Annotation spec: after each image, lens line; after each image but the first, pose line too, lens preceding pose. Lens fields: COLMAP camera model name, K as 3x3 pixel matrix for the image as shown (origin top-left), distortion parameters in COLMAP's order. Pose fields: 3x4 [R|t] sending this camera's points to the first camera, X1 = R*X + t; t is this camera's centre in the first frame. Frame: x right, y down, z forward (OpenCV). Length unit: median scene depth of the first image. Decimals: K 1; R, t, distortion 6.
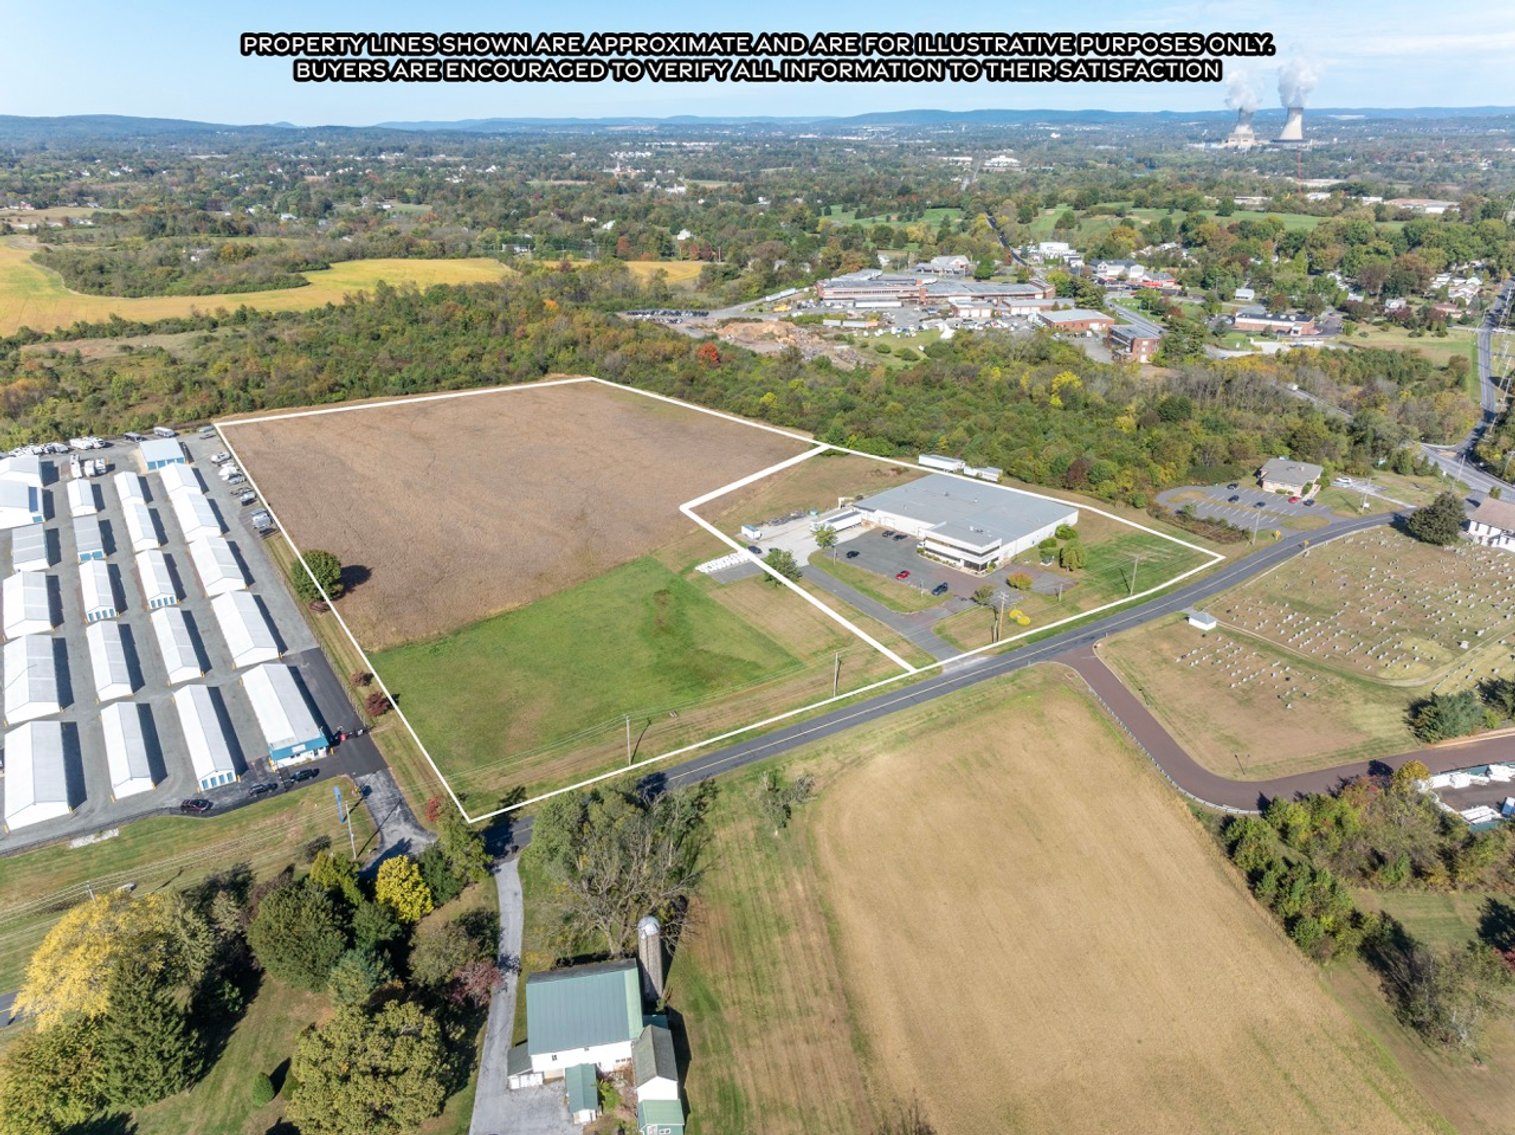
lens RADIAL K [[1066.7, 0, 757.5], [0, 1066.7, 567.5], [0, 0, 1]] dist [-0.006514, -0.002230]
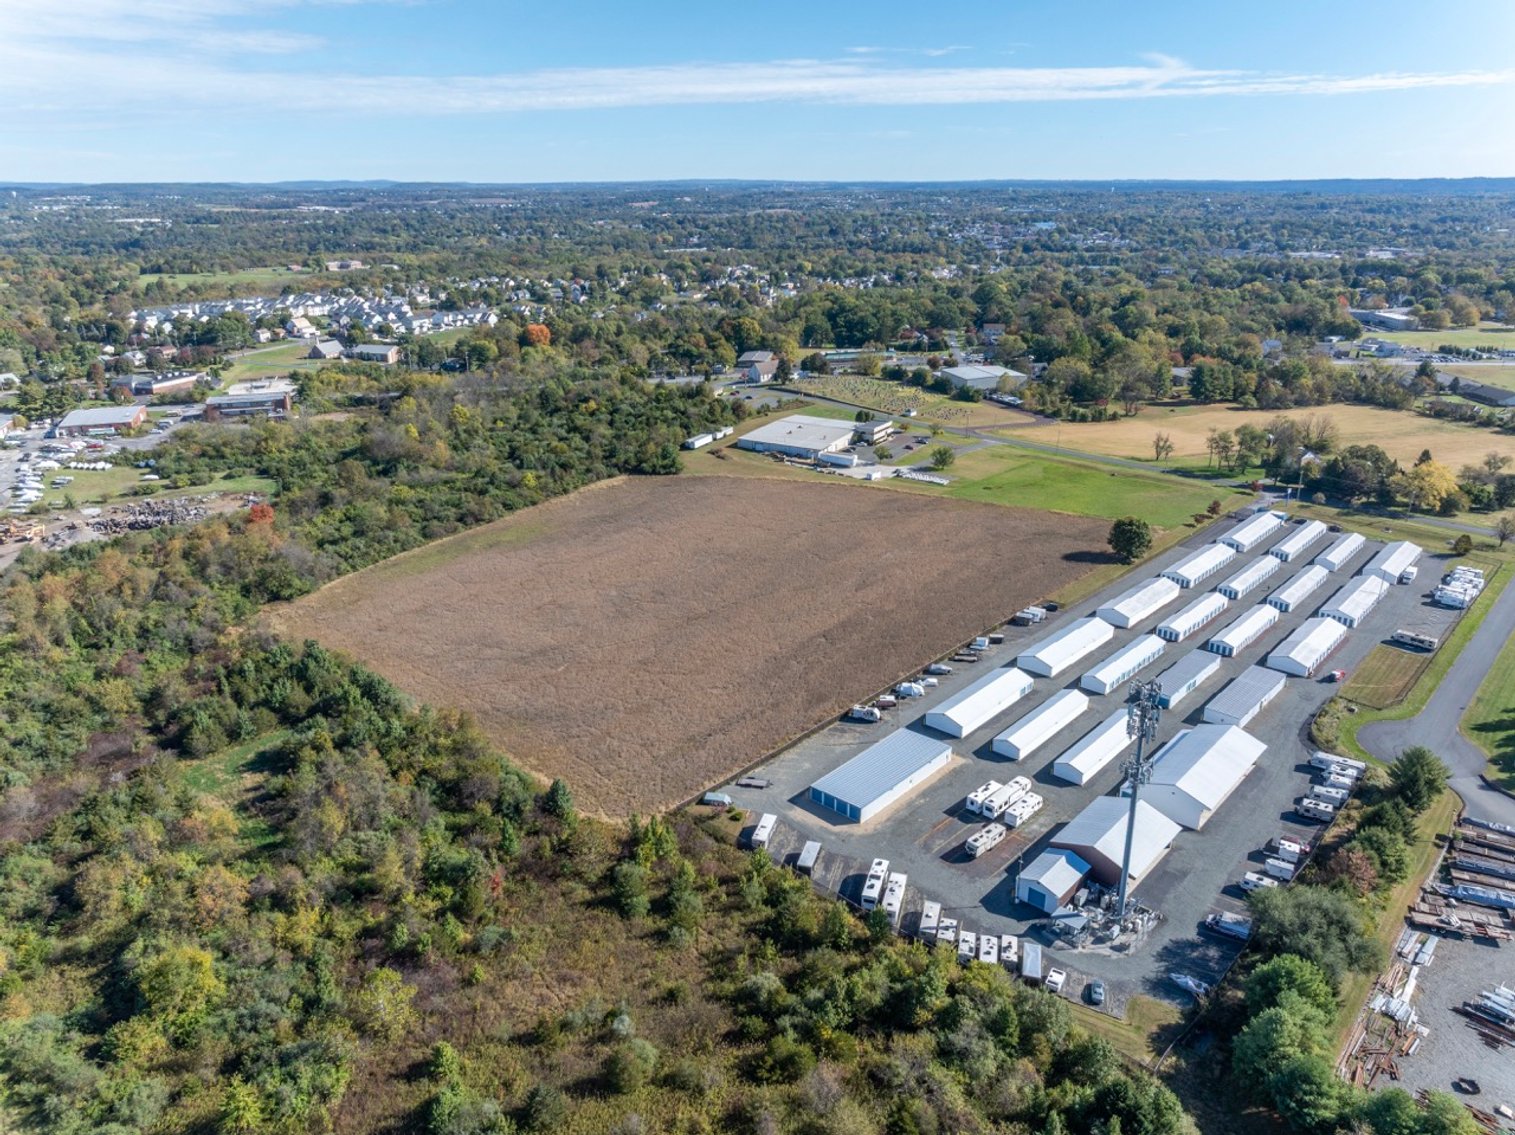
lens RADIAL K [[1066.7, 0, 757.5], [0, 1066.7, 567.5], [0, 0, 1]] dist [-0.006514, -0.002230]
pose [[-0.260243, -0.321812, 0.910335, -0.962159], [0.385010, 0.830037, 0.403491, -0.419412], [-0.885461, 0.455494, -0.092110, 1.017513]]
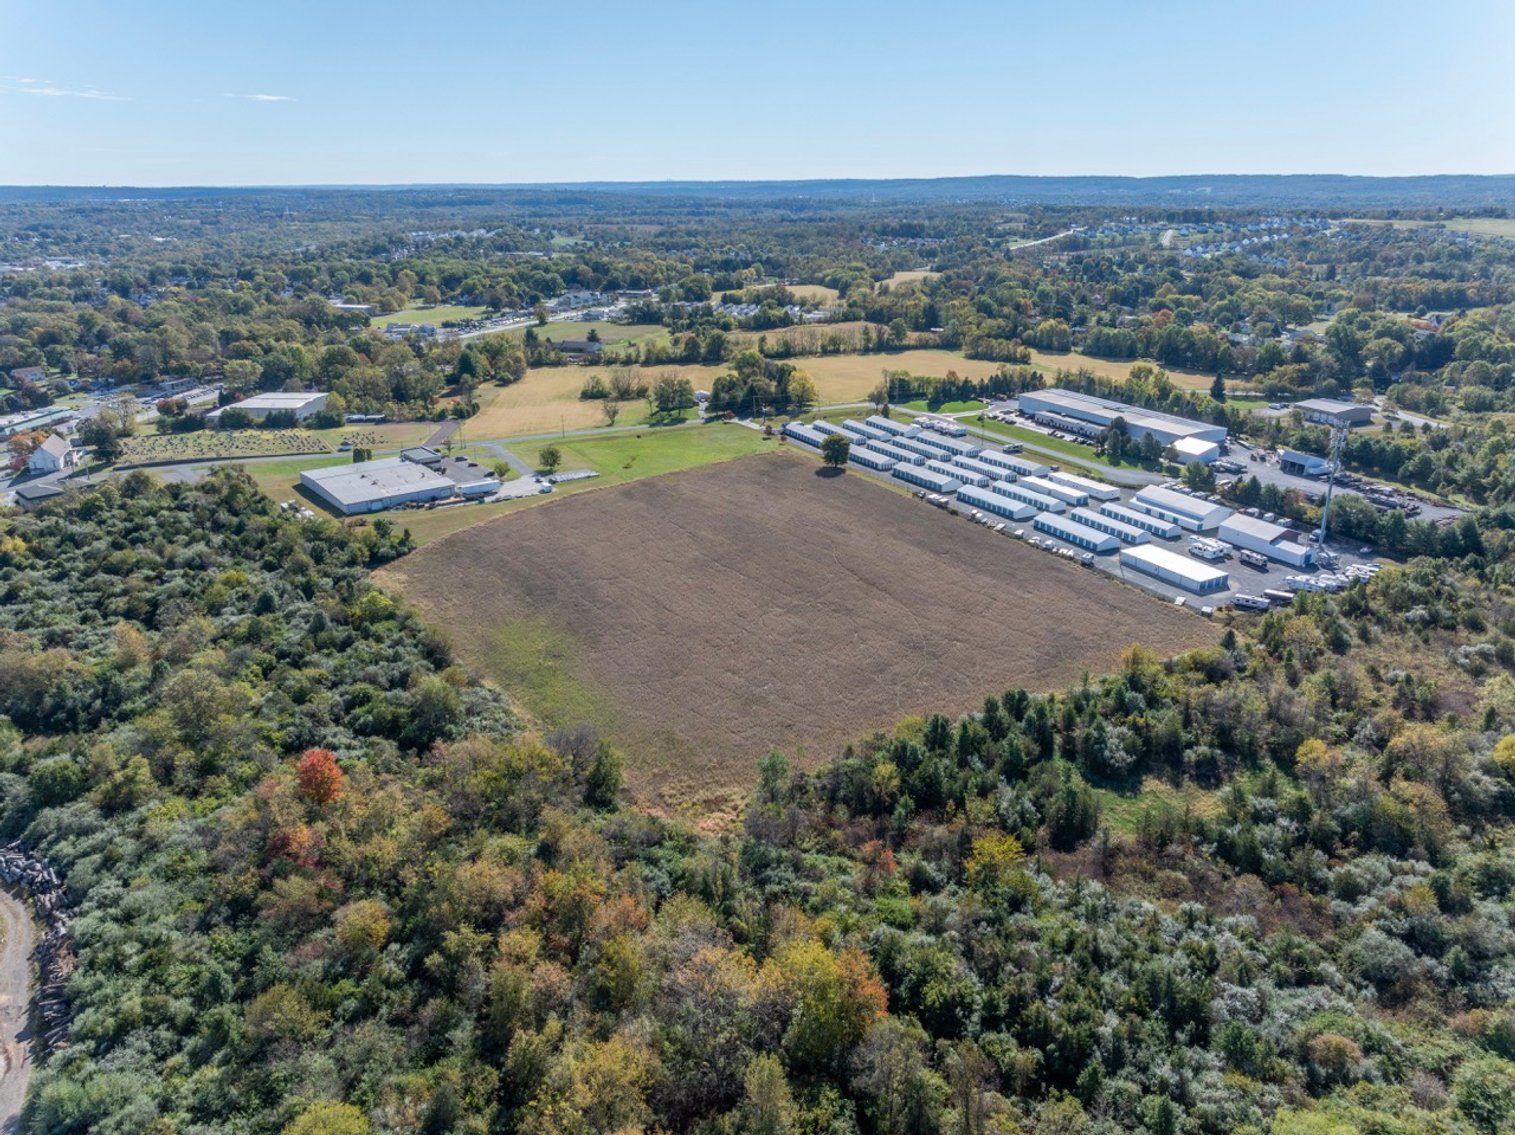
lens RADIAL K [[1066.7, 0, 757.5], [0, 1066.7, 567.5], [0, 0, 1]] dist [-0.006514, -0.002230]
pose [[-0.997466, -0.018763, 0.068627, -0.272803], [0.033256, 0.729775, 0.682878, -0.674553], [-0.062895, 0.683430, -0.727302, 1.581318]]
